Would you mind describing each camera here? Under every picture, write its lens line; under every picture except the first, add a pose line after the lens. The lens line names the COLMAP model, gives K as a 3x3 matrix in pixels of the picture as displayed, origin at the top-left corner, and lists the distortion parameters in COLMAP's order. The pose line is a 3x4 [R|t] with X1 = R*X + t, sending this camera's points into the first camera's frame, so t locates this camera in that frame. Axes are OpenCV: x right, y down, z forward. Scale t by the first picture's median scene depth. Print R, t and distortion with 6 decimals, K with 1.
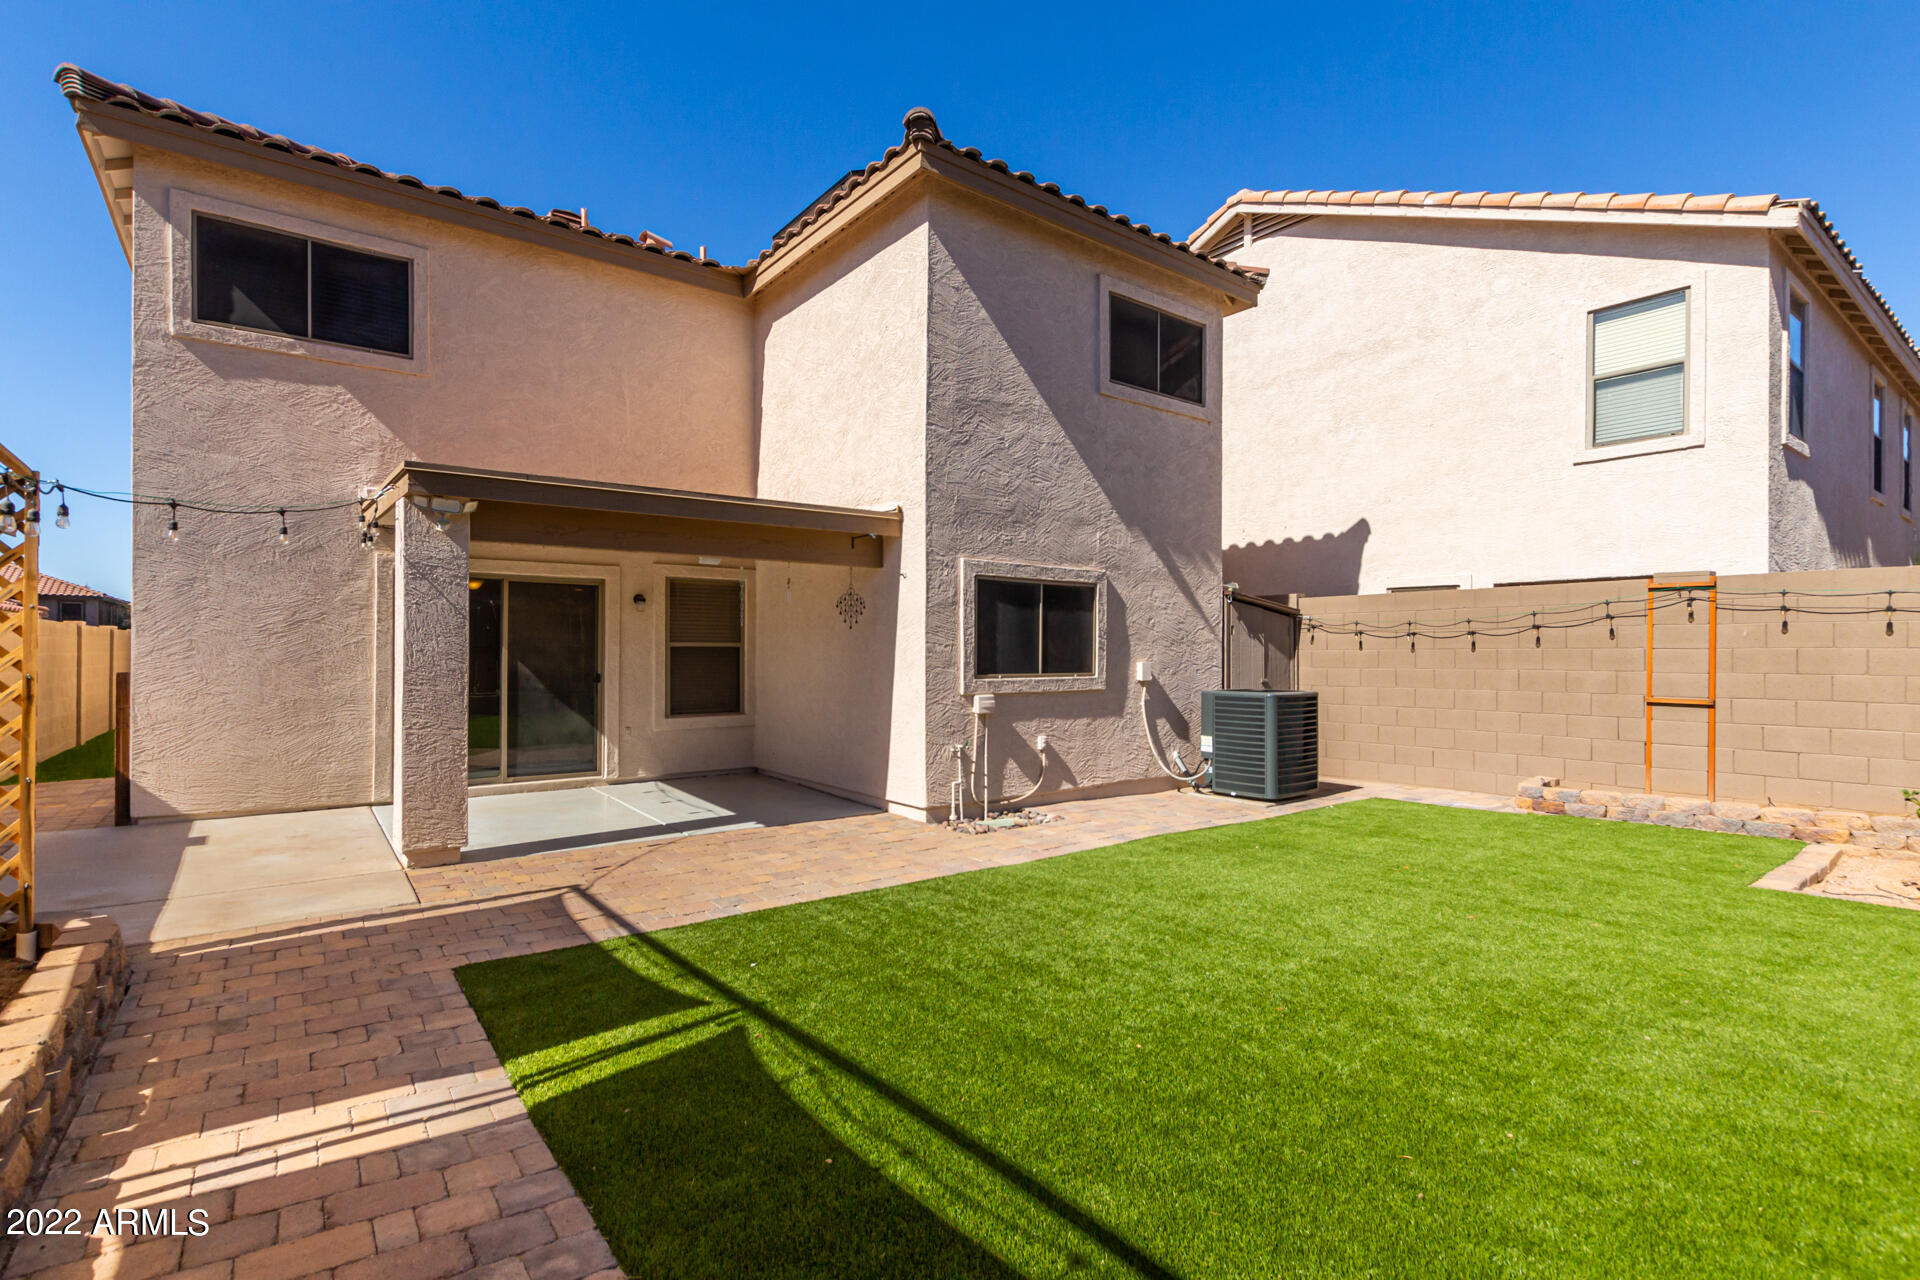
lens RADIAL K [[900.6, 0, 953.1], [0, 900.6, 644.3], [0, 0, 1]] dist [0.006222, -0.001204]
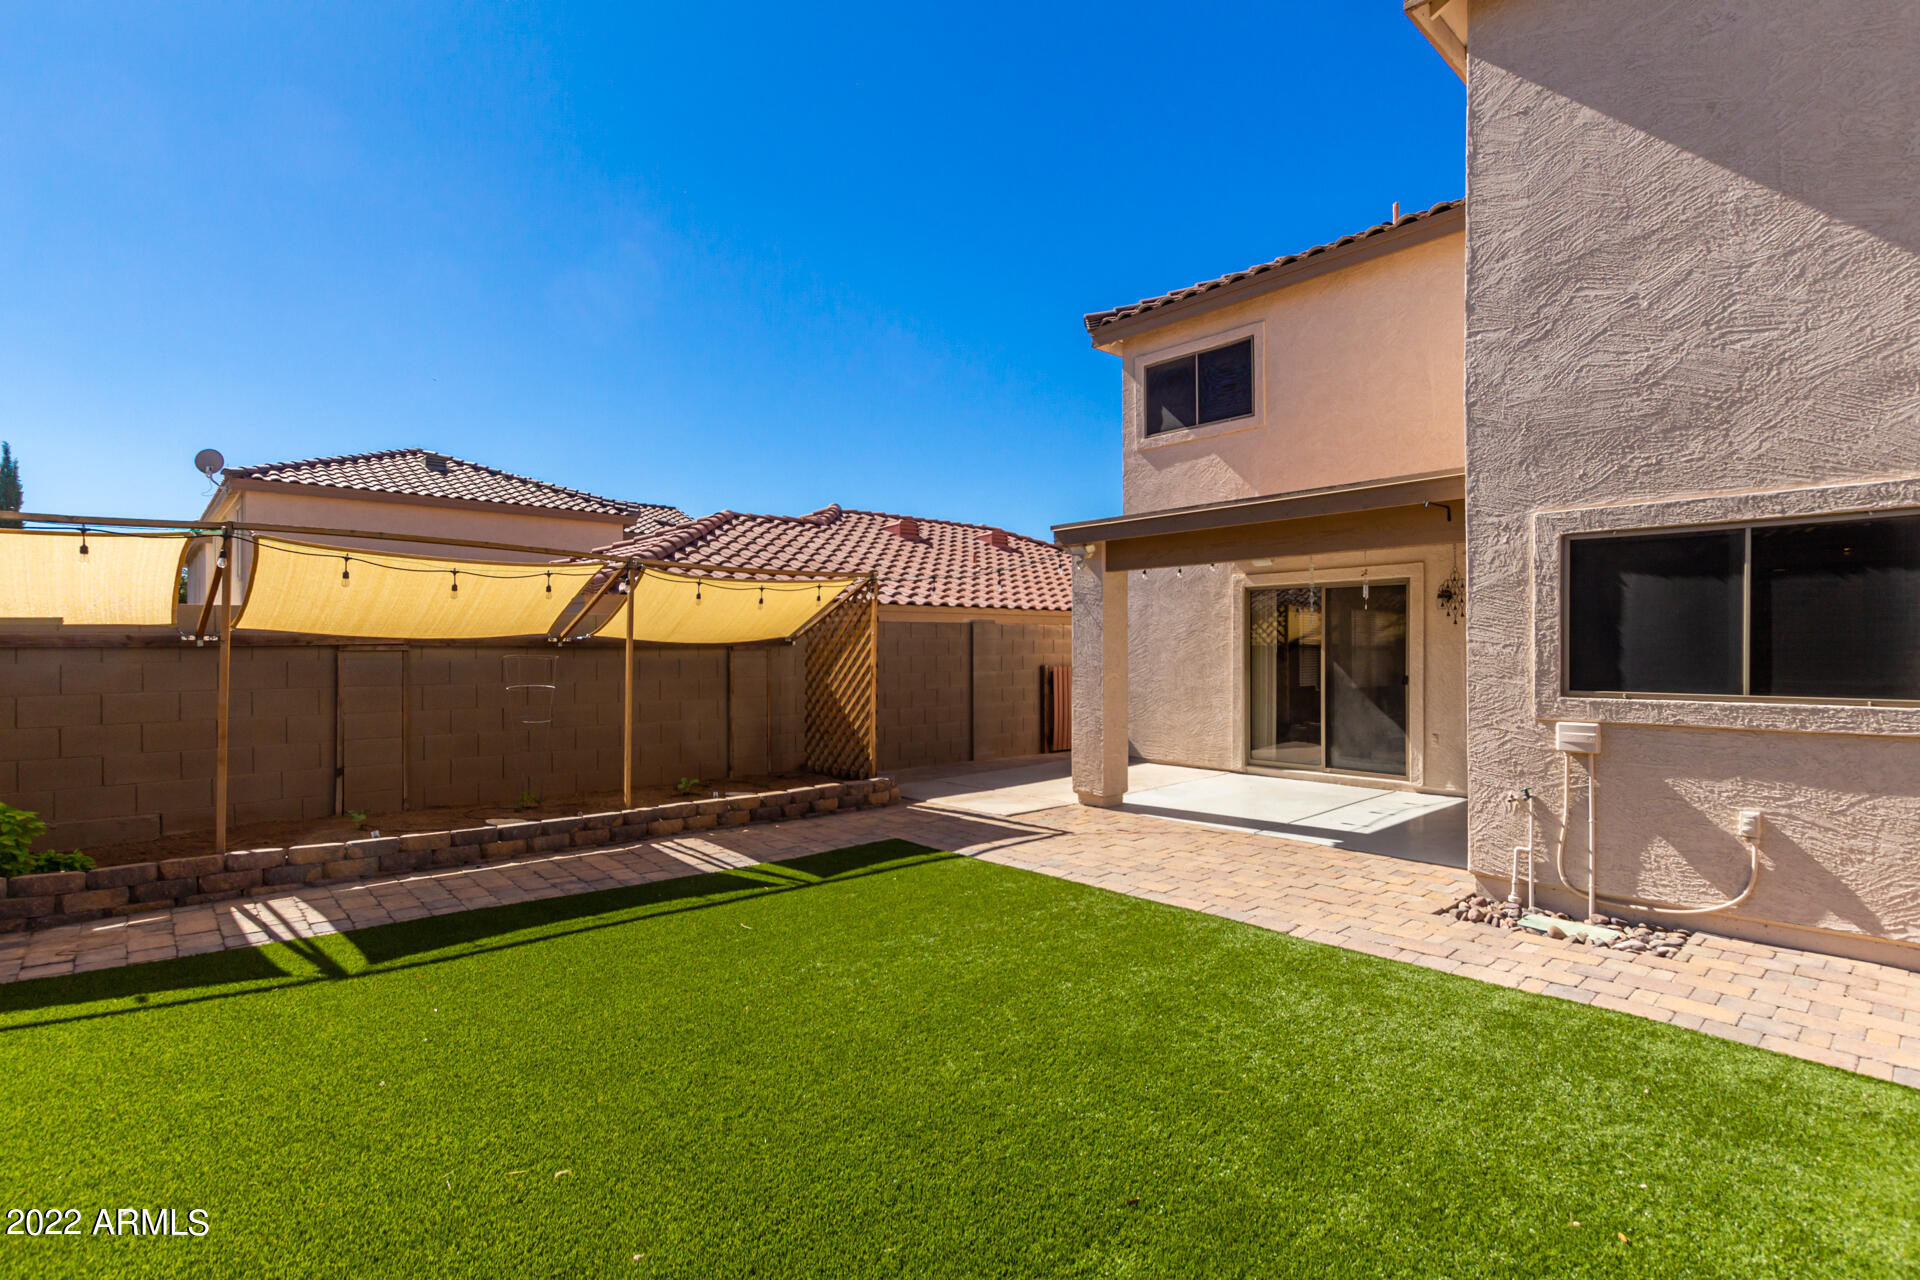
lens RADIAL K [[900.6, 0, 961.4], [0, 900.6, 644.9], [0, 0, 1]] dist [0.006222, -0.001204]
pose [[0.101157, -0.008259, -0.994836, 0.606321], [0.010231, 0.999921, -0.007260, 0.001919], [0.994818, -0.009444, 0.101234, 0.494607]]
